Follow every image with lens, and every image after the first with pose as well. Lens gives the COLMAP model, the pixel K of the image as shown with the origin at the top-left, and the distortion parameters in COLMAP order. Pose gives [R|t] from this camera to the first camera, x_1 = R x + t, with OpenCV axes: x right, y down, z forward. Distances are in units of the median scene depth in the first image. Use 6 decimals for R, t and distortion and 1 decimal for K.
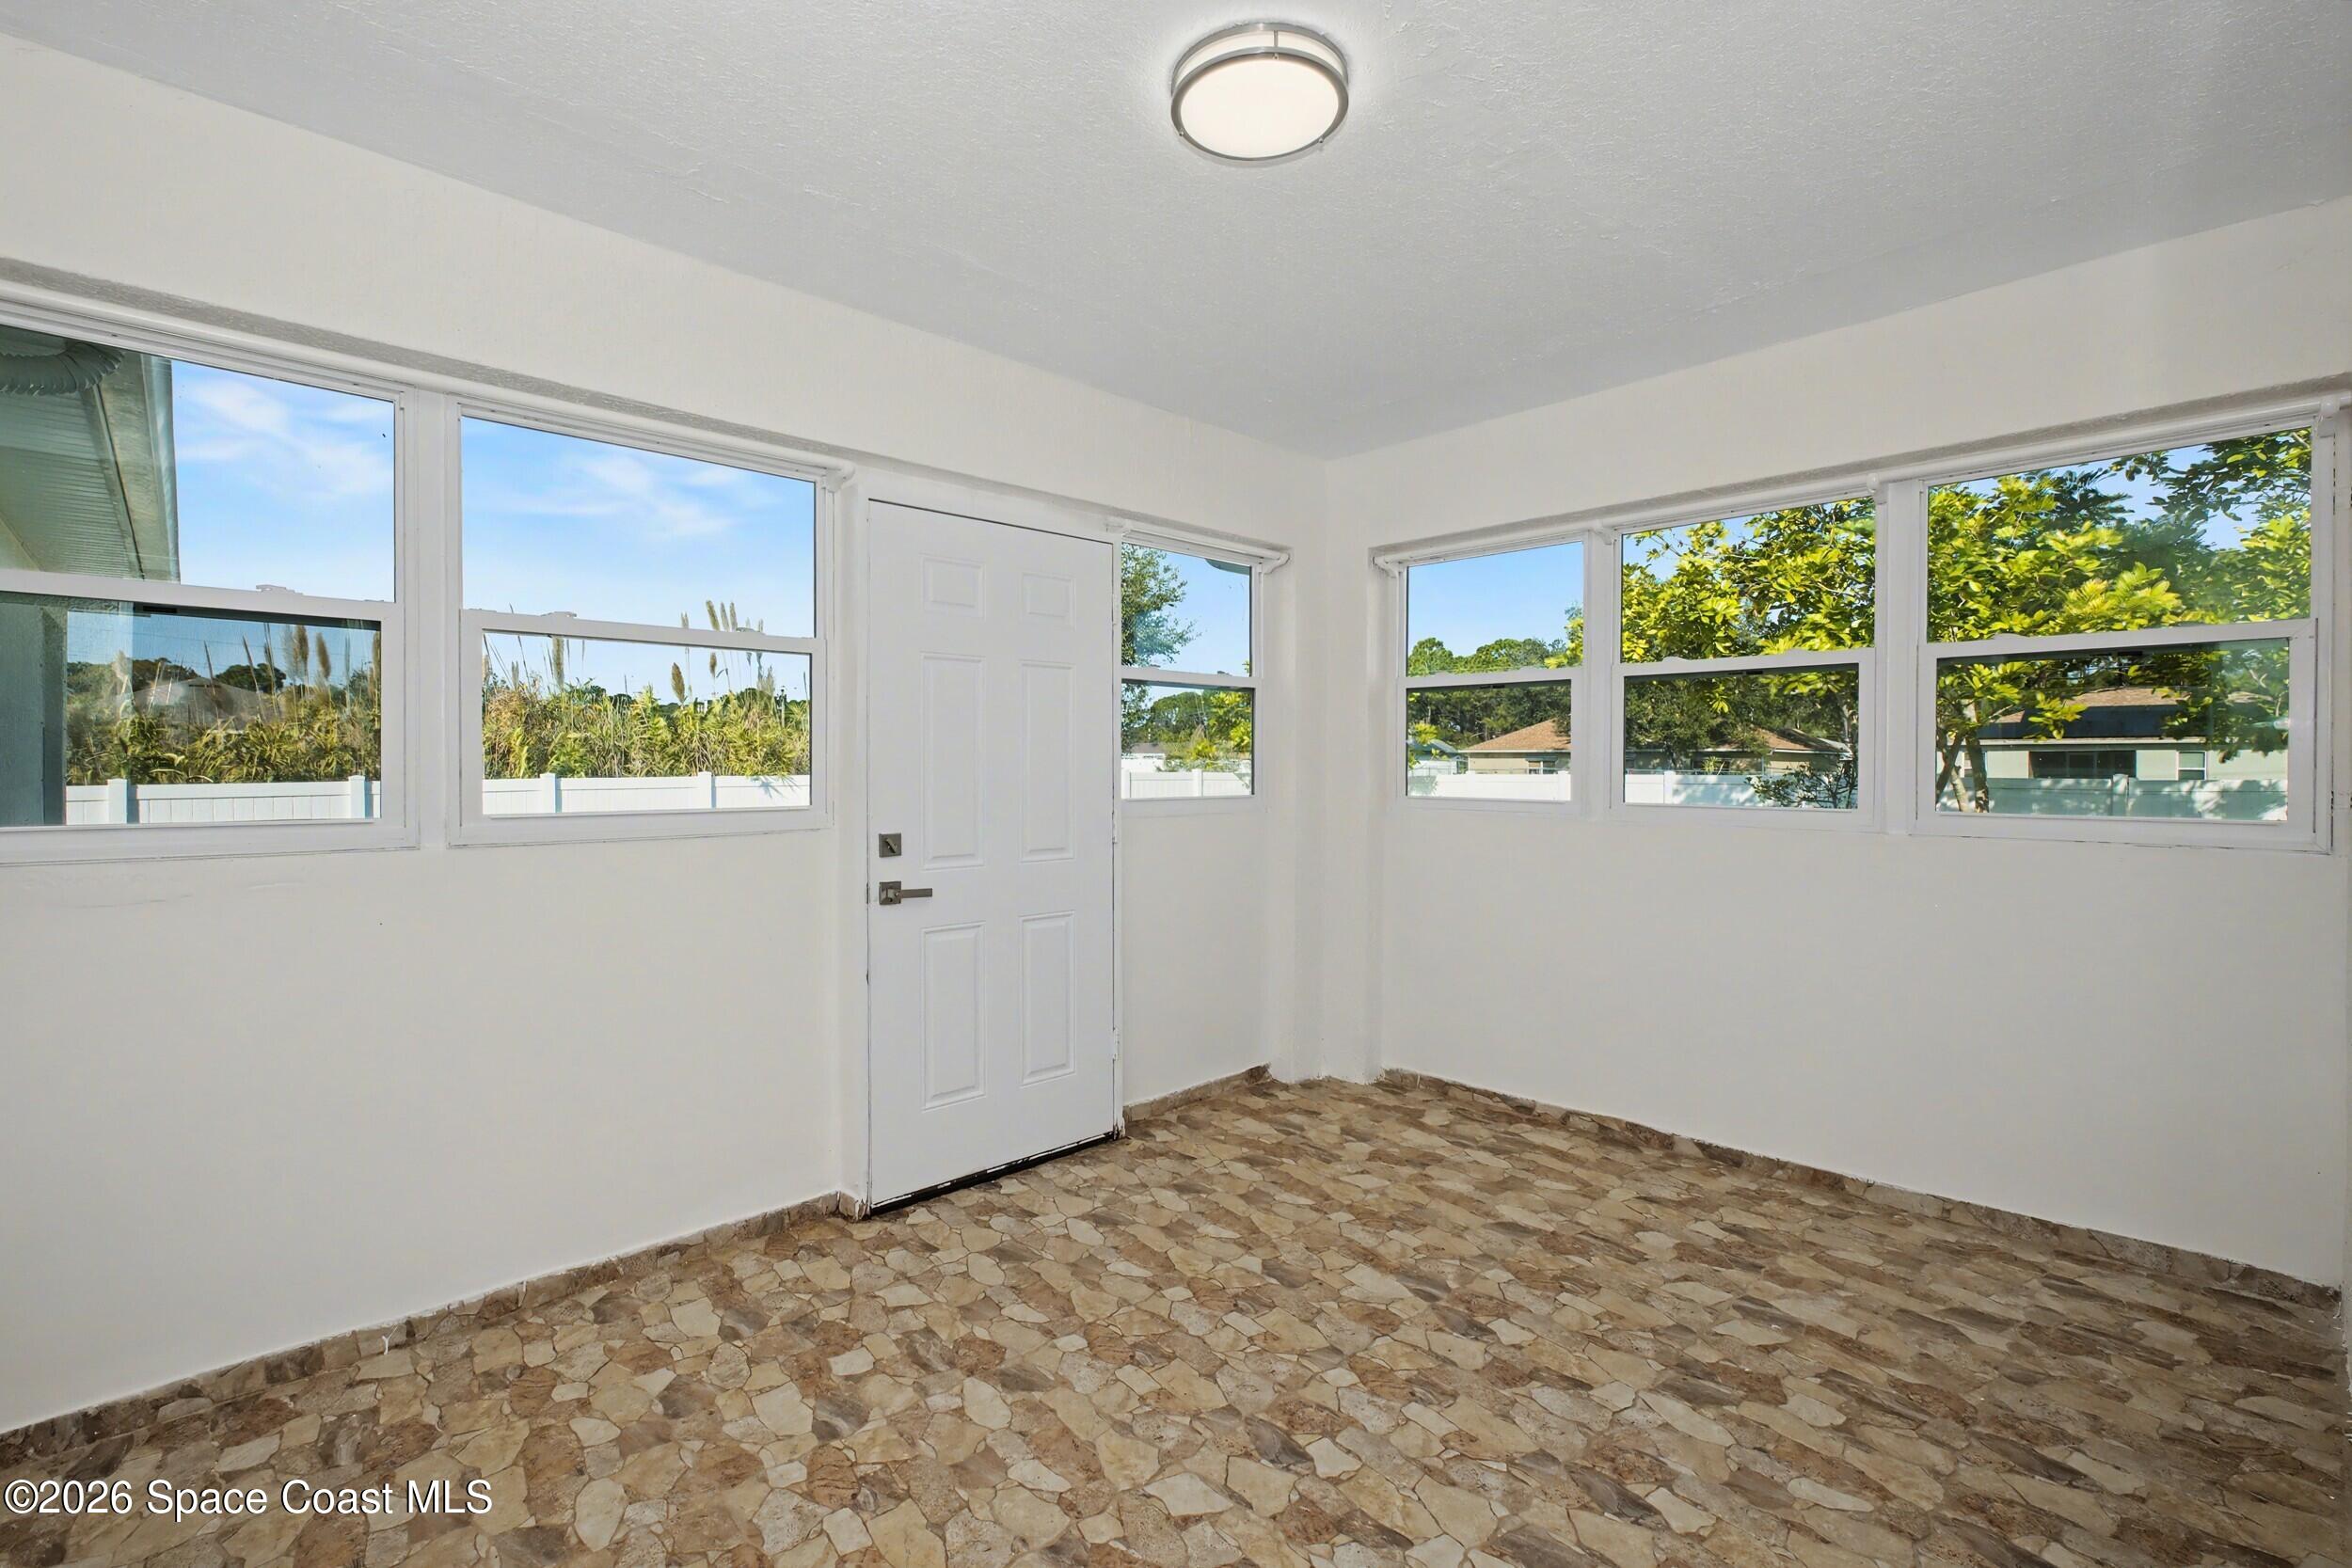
lens RADIAL K [[1051.1, 0, 1166.0], [0, 1051.1, 766.2], [0, 0, 1]] dist [0.000533, 0.000313]
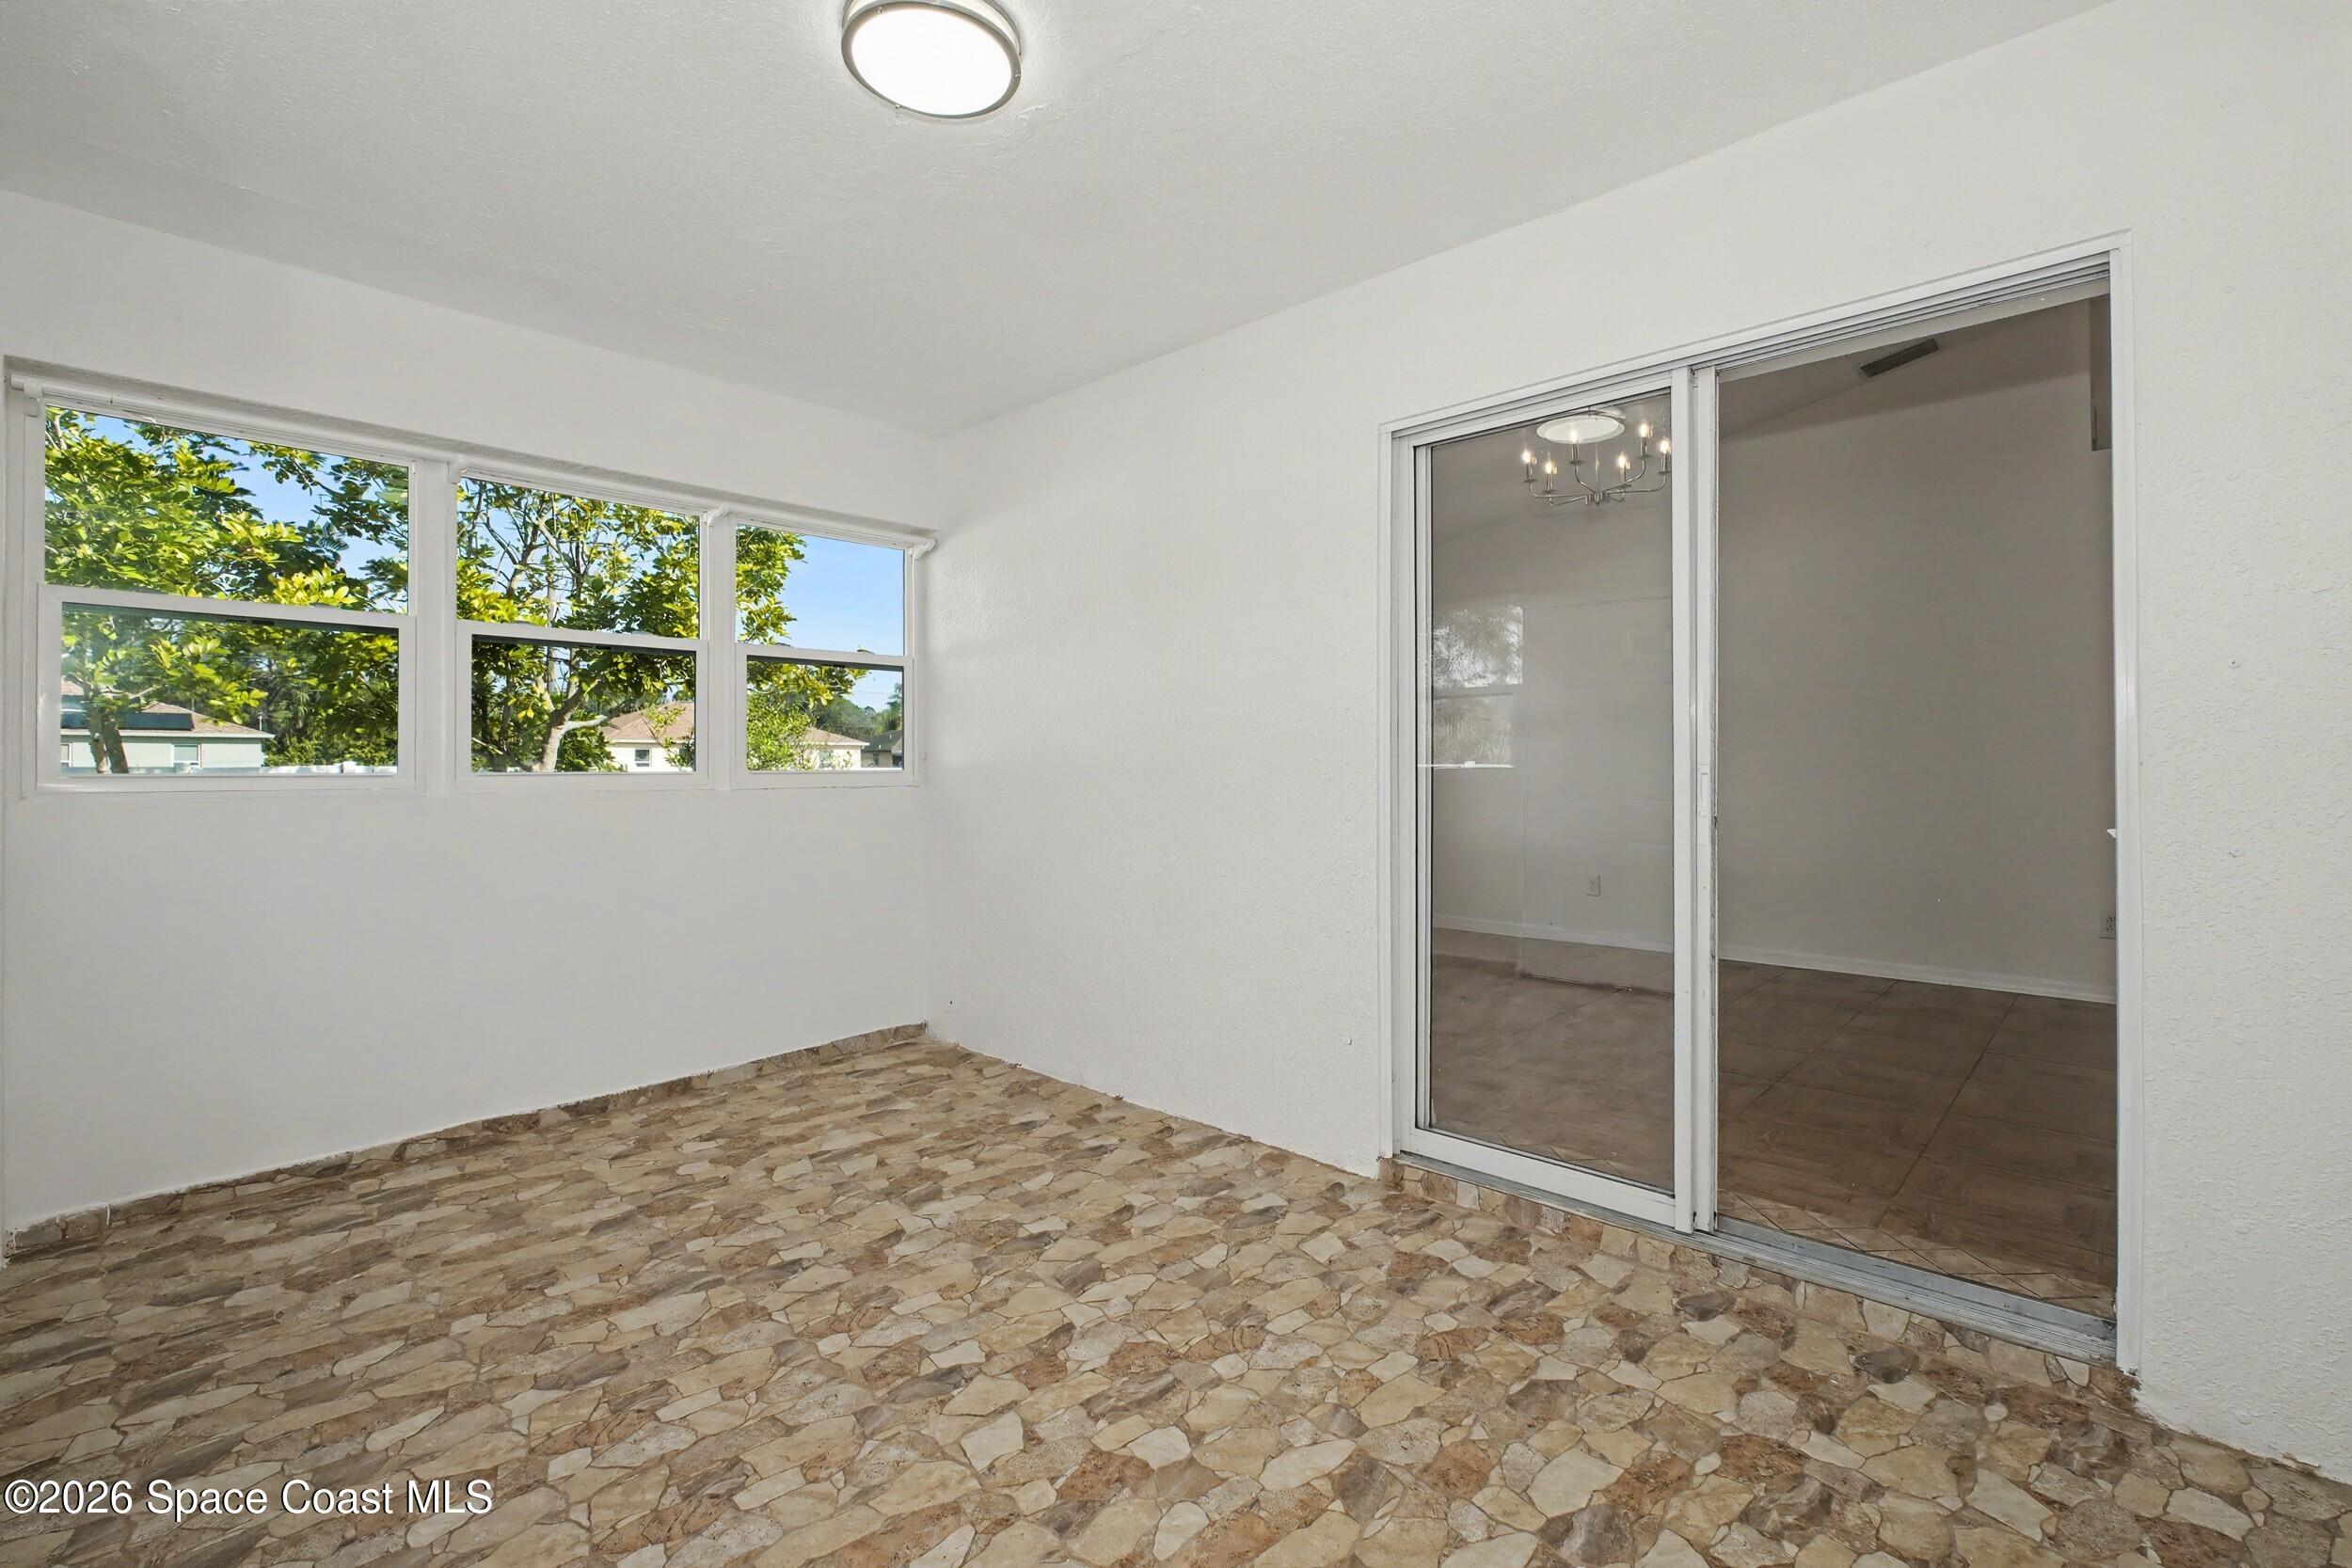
lens RADIAL K [[1051.1, 0, 1166.0], [0, 1051.1, 766.2], [0, 0, 1]] dist [0.000533, 0.000313]
pose [[-0.054220, -0.006645, 0.998507, -0.653601], [0.002309, 0.999974, 0.006780, 0.033713], [-0.998526, 0.002673, -0.054204, 0.596362]]
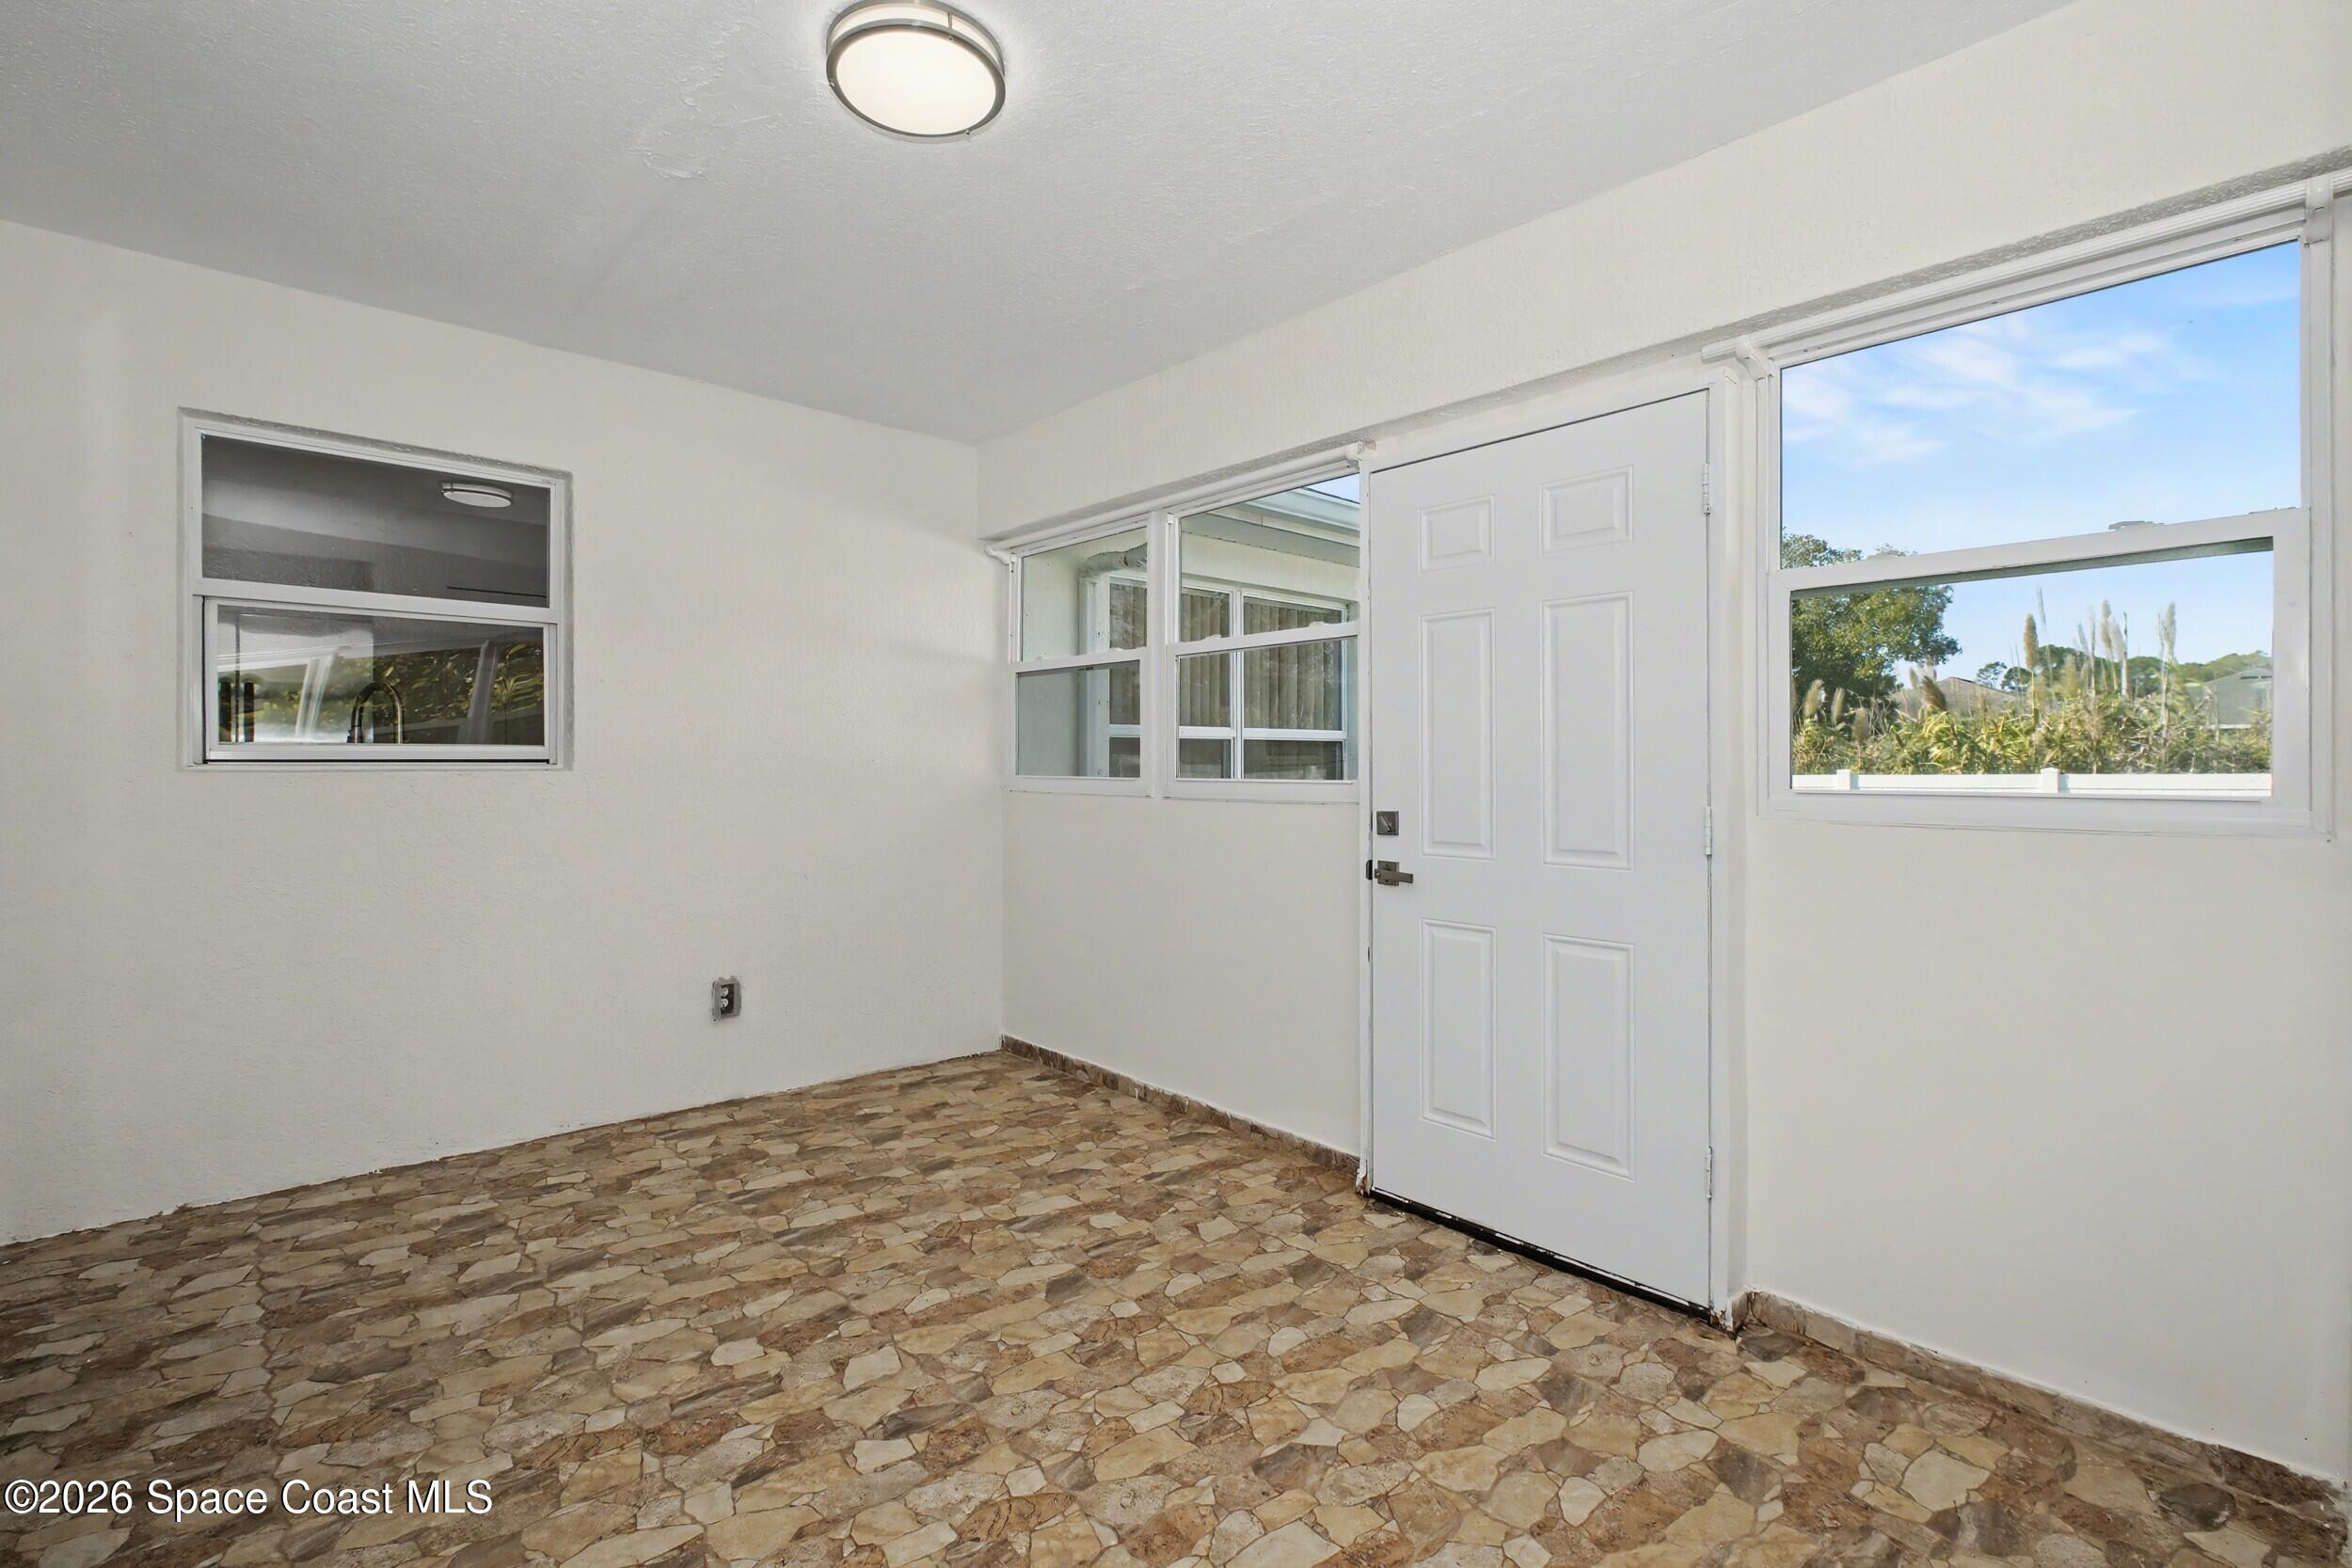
lens RADIAL K [[1051.1, 0, 1166.0], [0, 1051.1, 766.2], [0, 0, 1]] dist [0.000533, 0.000313]
pose [[-0.019501, -0.004922, -0.999798, 0.776920], [-0.001231, 0.999987, -0.004899, 0.030065], [0.999809, 0.001136, -0.019506, 0.898269]]
